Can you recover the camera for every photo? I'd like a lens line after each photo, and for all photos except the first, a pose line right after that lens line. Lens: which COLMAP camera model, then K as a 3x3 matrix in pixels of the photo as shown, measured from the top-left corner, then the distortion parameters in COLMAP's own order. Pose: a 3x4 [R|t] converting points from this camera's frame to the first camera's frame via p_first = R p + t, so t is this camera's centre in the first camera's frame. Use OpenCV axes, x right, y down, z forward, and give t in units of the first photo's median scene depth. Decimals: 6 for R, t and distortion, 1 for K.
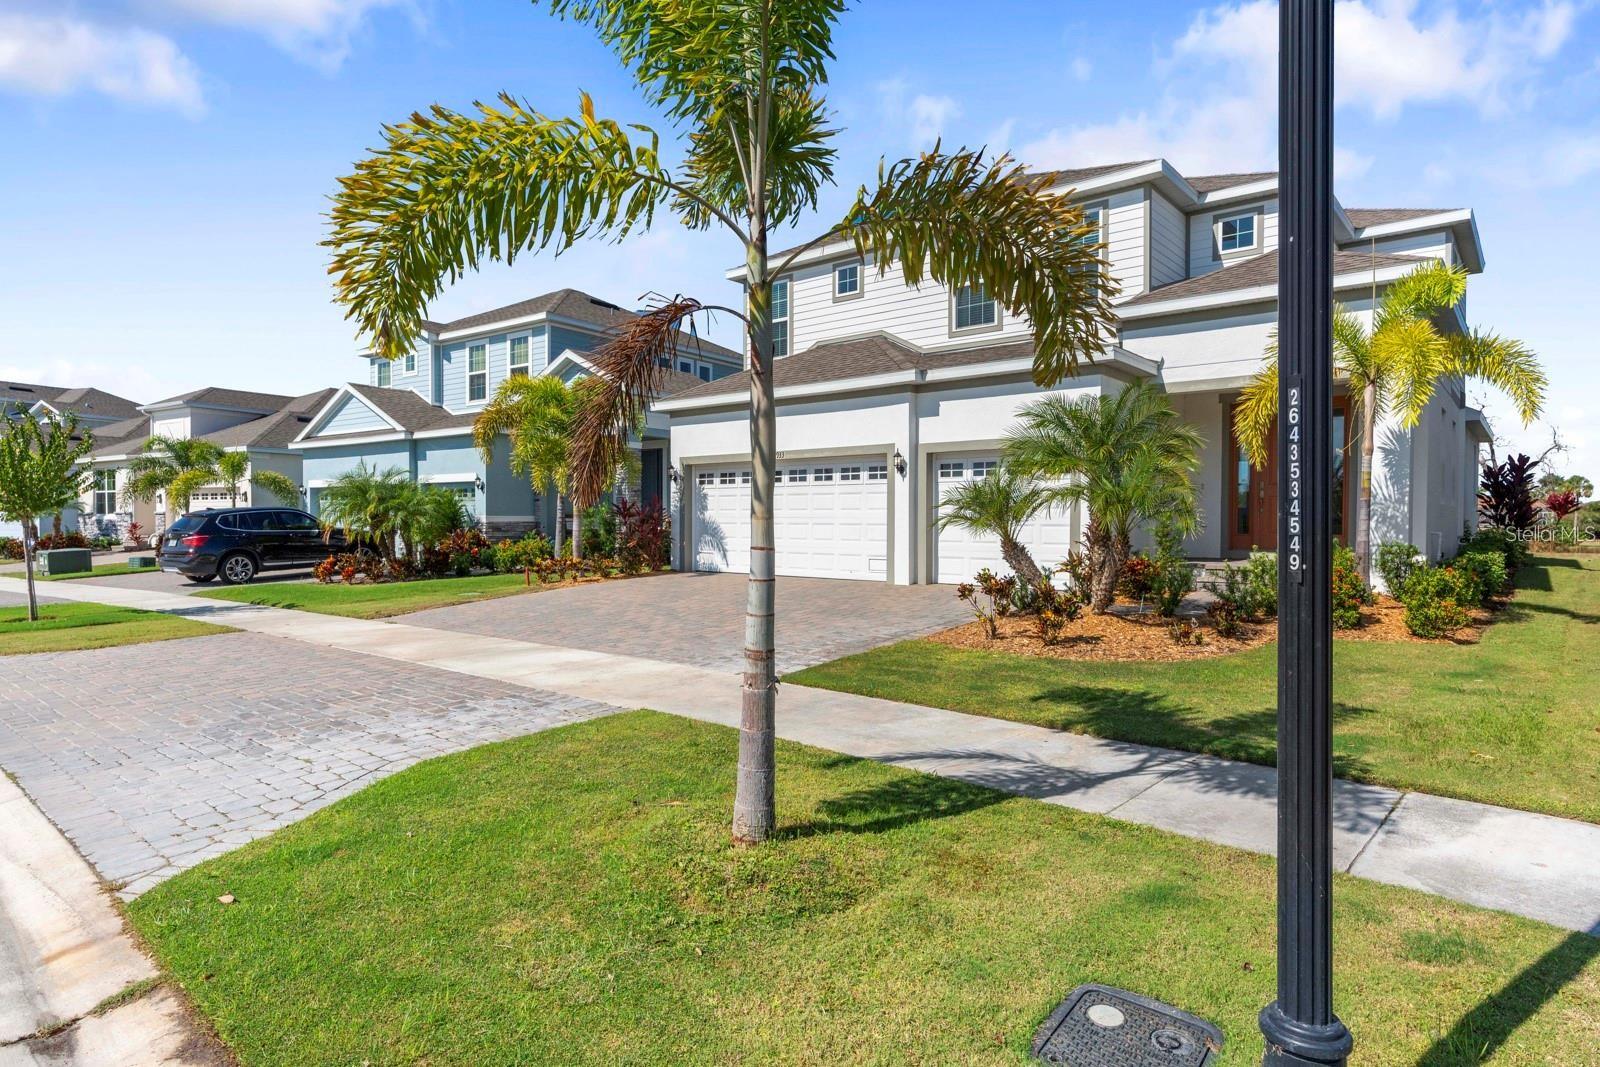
lens RADIAL K [[904.8, 0, 793.6], [0, 904.8, 542.7], [0, 0, 1]] dist [-0.005295, -0.000292]
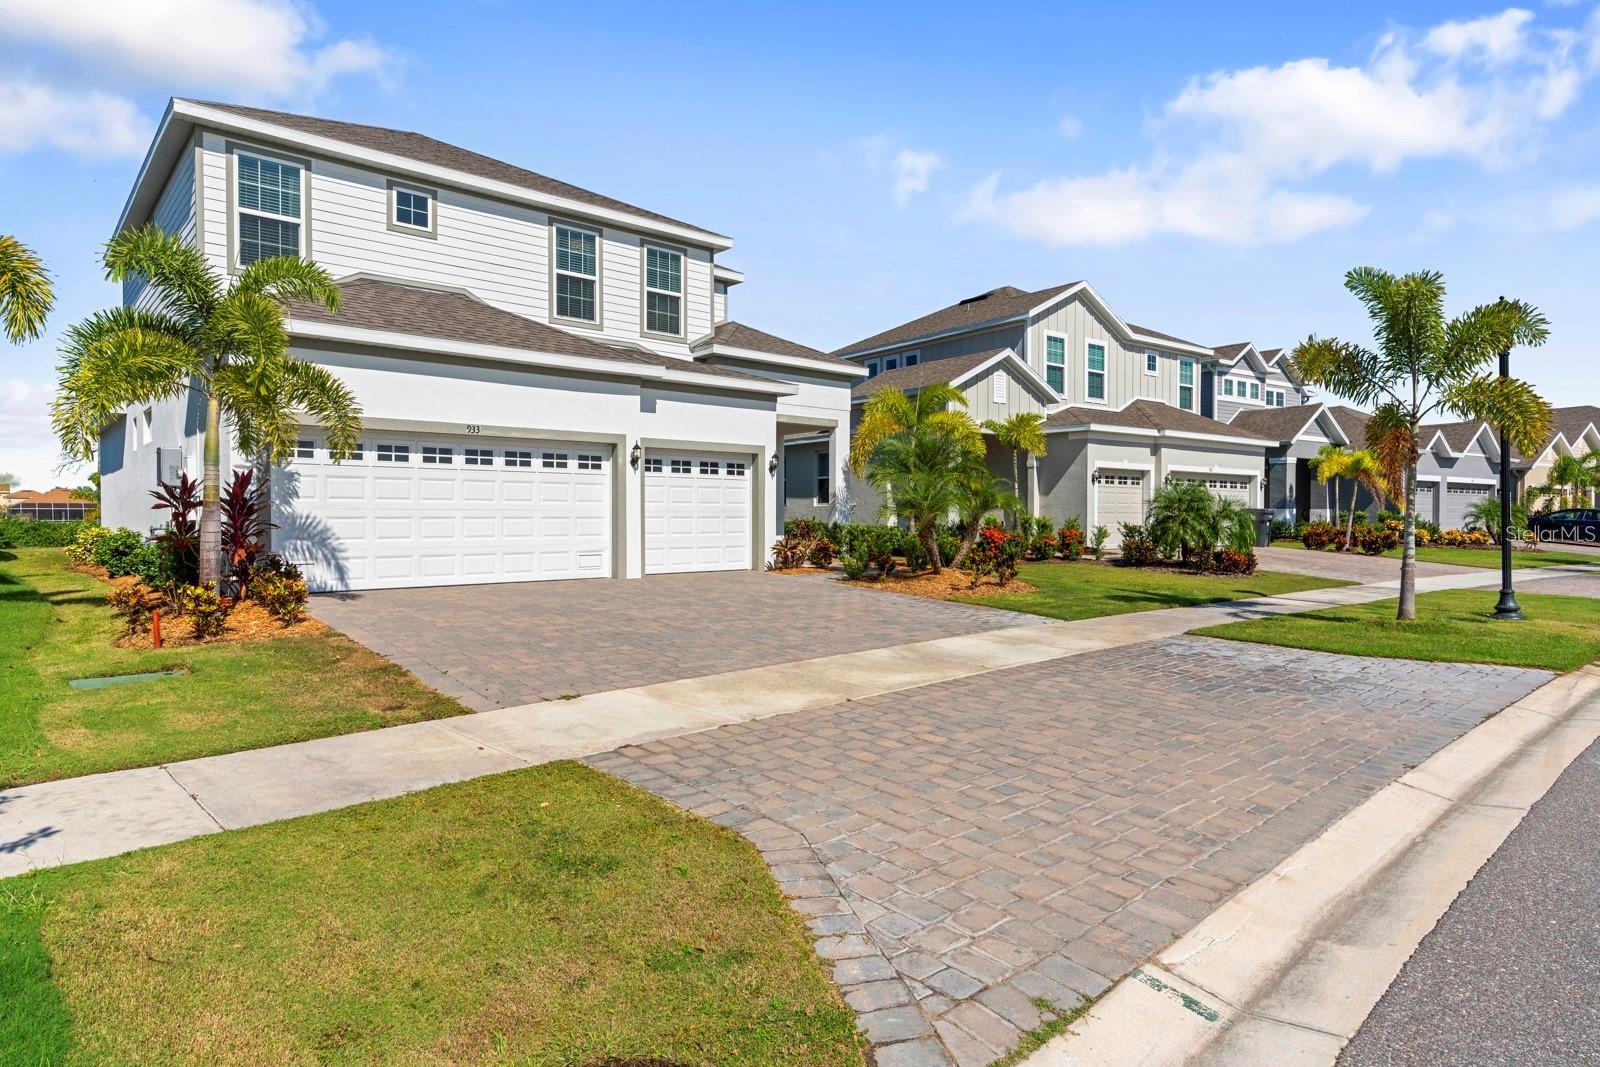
lens RADIAL K [[904.8, 0, 787.5], [0, 904.8, 527.0], [0, 0, 1]] dist [-0.005295, -0.000292]
pose [[0.138945, -0.012713, 0.990219, -0.823692], [0.023150, 0.999686, 0.009586, -0.016716], [-0.990030, 0.021591, 0.139195, 0.698325]]
